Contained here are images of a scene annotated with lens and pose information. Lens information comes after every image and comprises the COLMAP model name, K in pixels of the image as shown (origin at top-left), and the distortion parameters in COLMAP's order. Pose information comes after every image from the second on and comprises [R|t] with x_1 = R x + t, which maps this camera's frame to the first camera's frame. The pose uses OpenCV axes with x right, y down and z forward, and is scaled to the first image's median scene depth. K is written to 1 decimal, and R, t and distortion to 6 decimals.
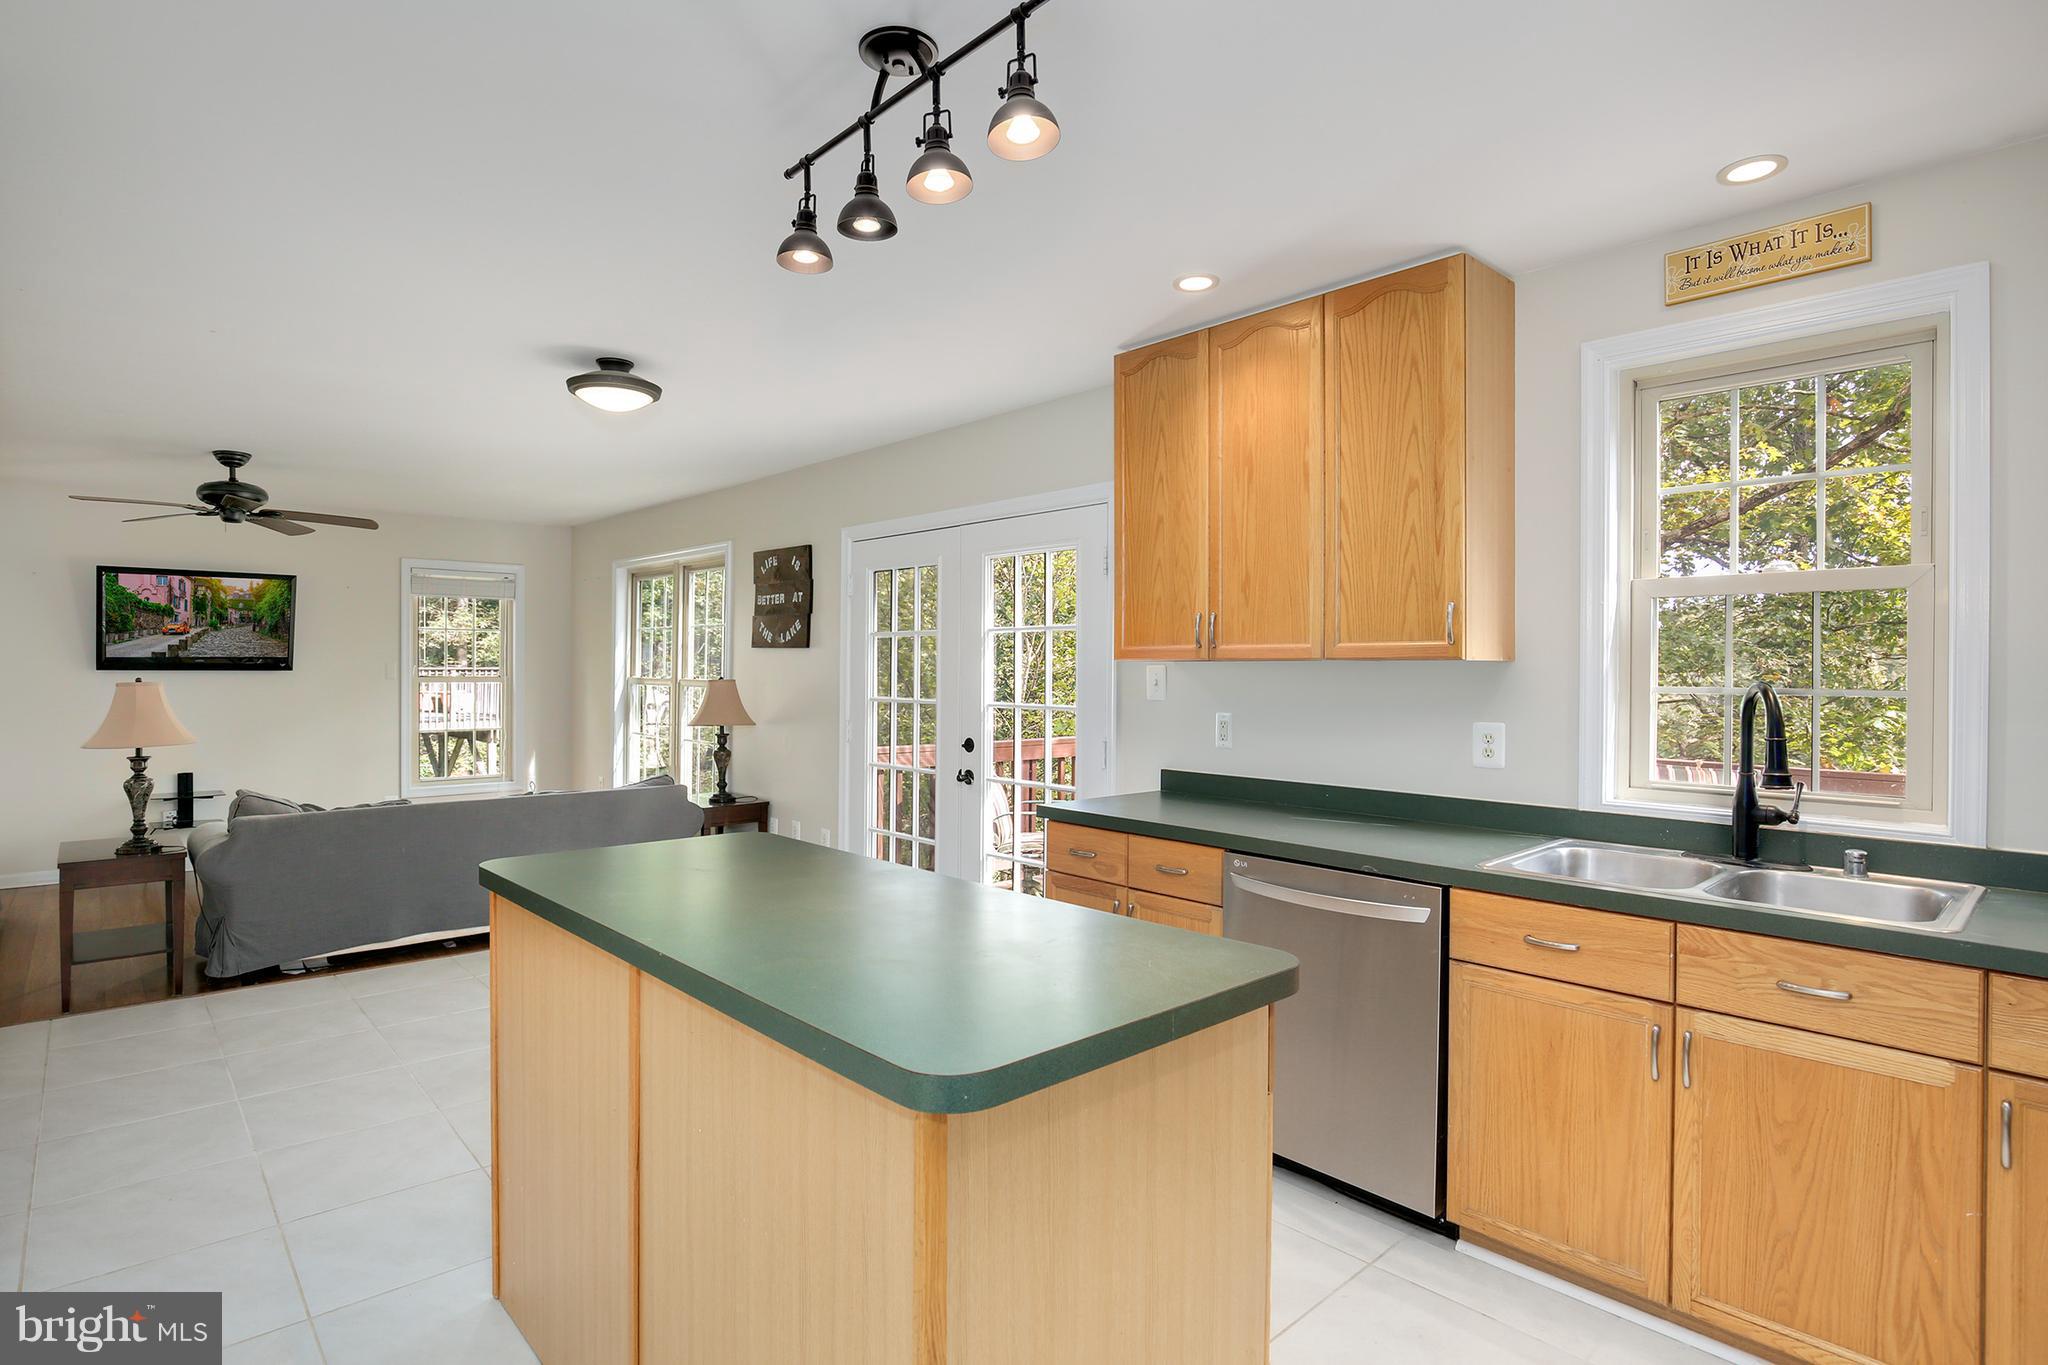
lens RADIAL K [[1033.0, 0, 1024.9], [0, 1033.0, 675.8], [0, 0, 1]] dist [-0.025482, 0.005258]
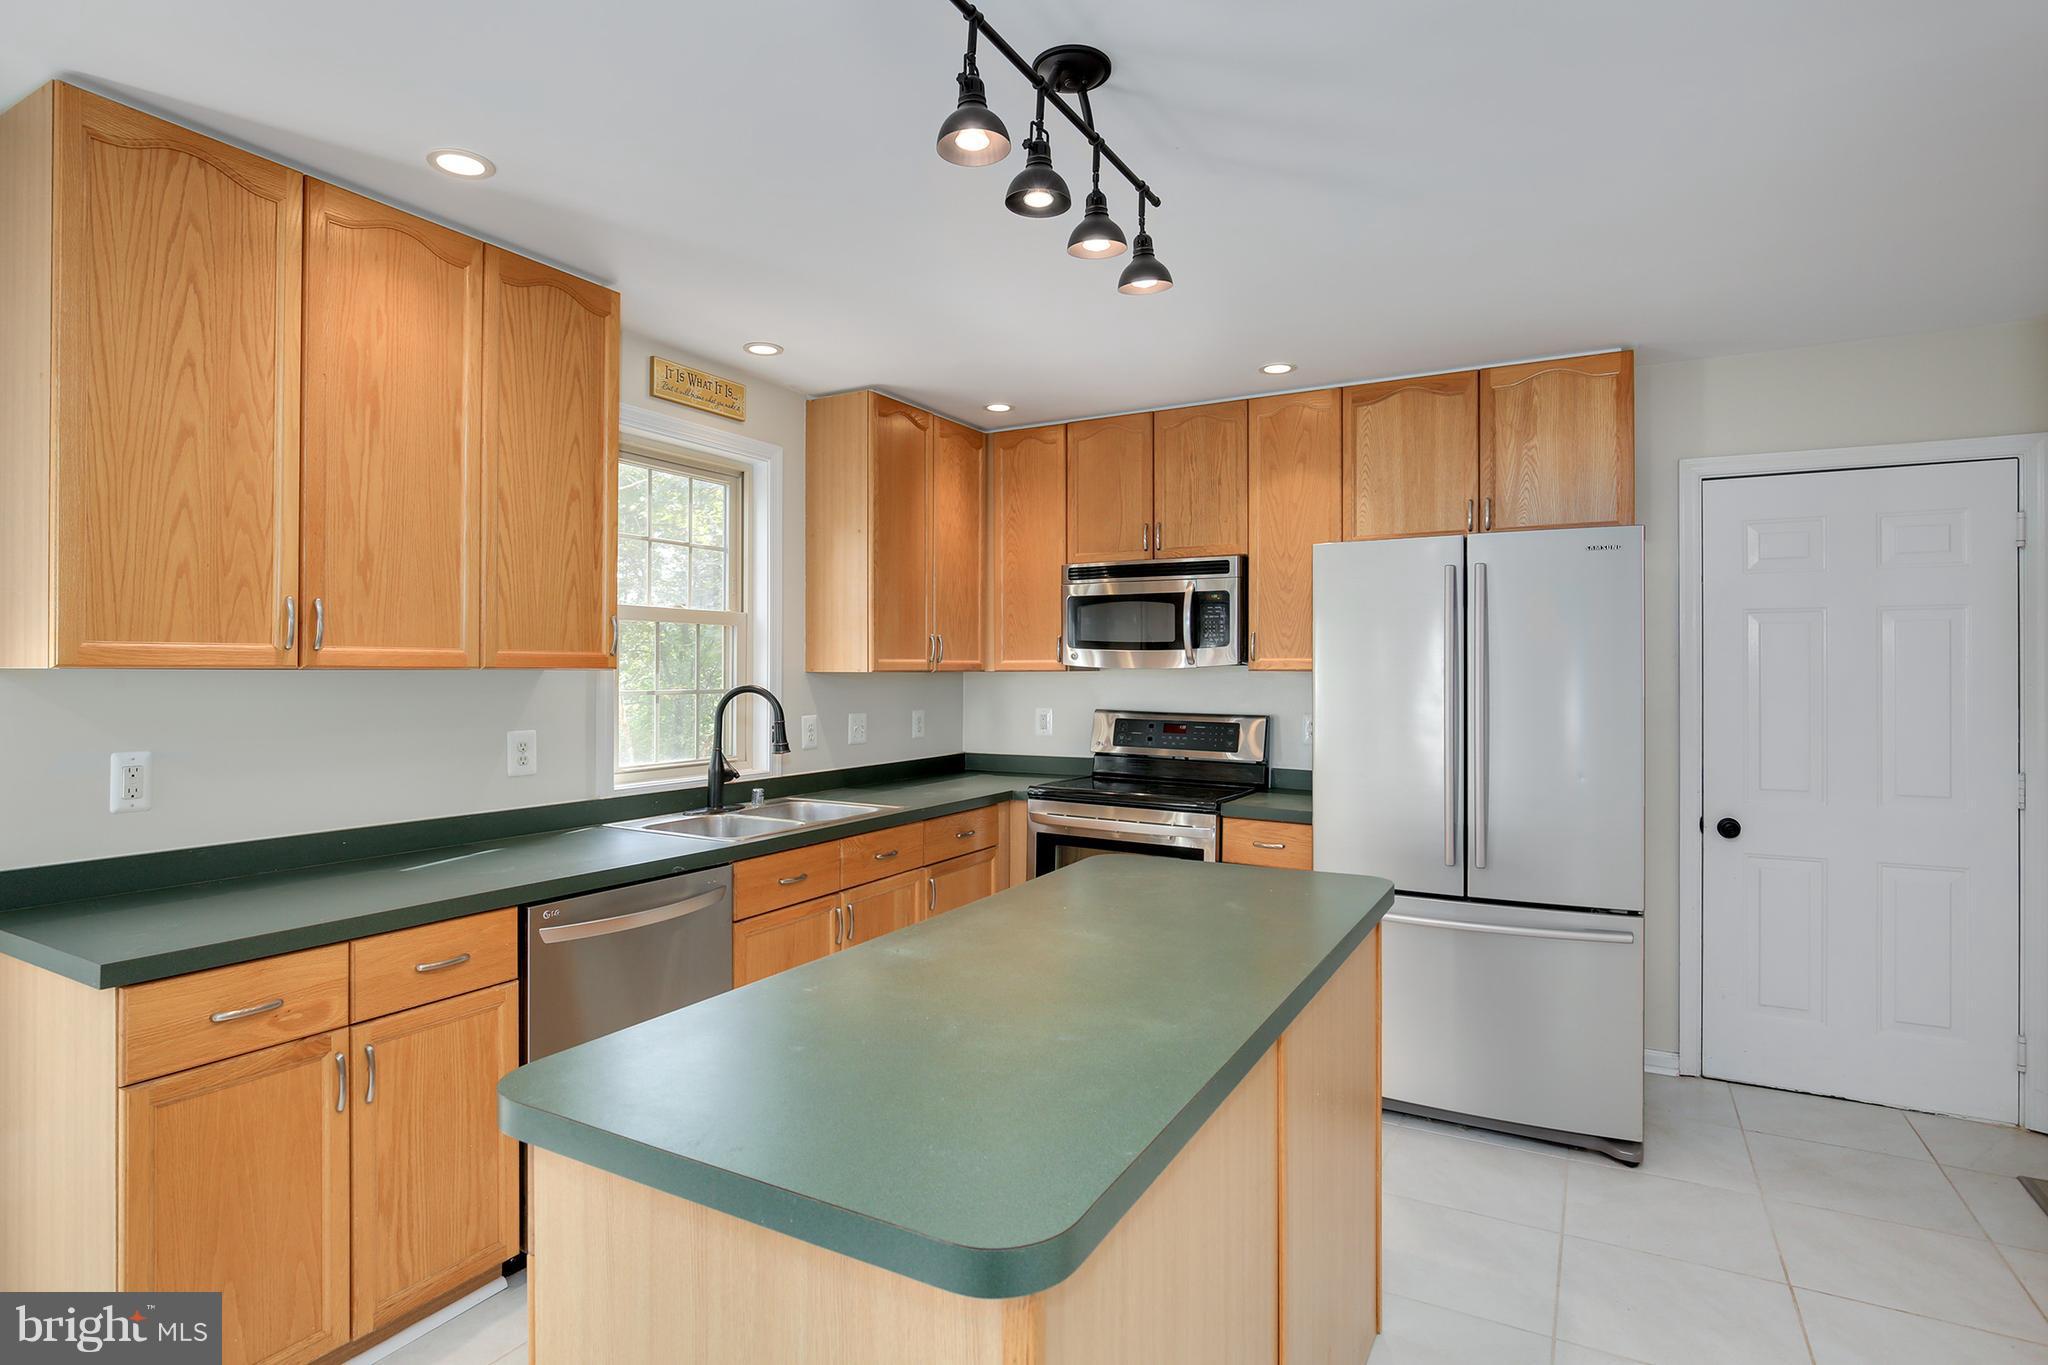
lens RADIAL K [[1033.0, 0, 1025.5], [0, 1033.0, 671.6], [0, 0, 1]] dist [-0.025482, 0.005258]
pose [[-0.311323, -0.004164, 0.950295, -0.368520], [0.002812, 0.999982, 0.005303, -0.009305], [-0.950300, 0.004323, -0.311305, 0.467051]]
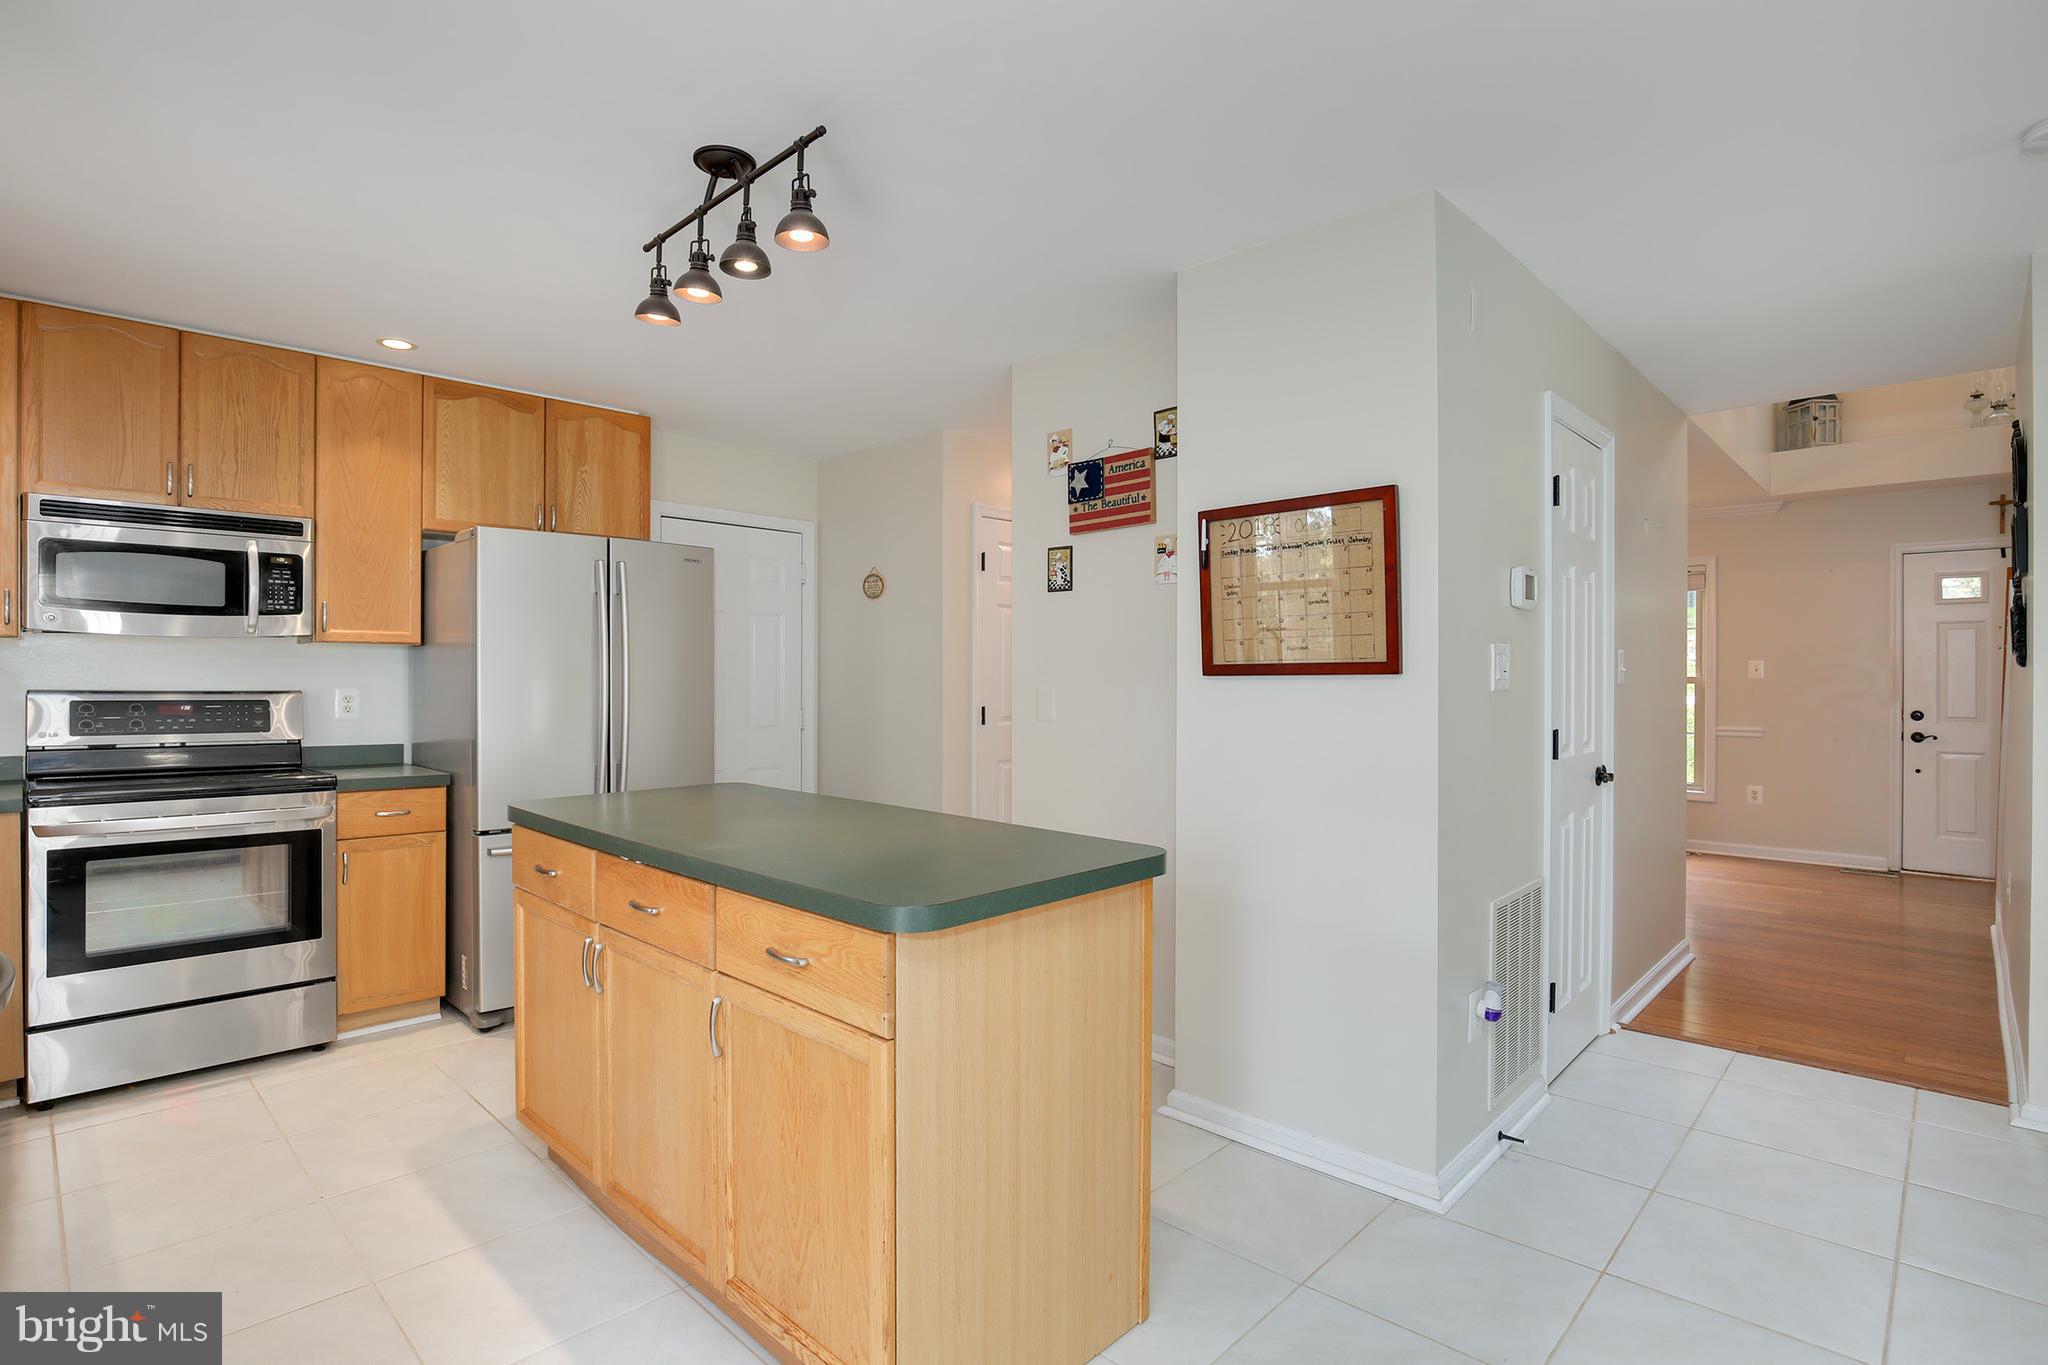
lens RADIAL K [[1001.7, 0, 1008.2], [0, 1001.7, 679.8], [0, 0, 1]] dist [-0.023060, 0.001925]
pose [[-0.998635, -0.005249, -0.051973, -0.149135], [-0.005916, 0.999902, 0.012680, 0.009113], [0.051901, 0.012970, -0.998568, 0.786279]]
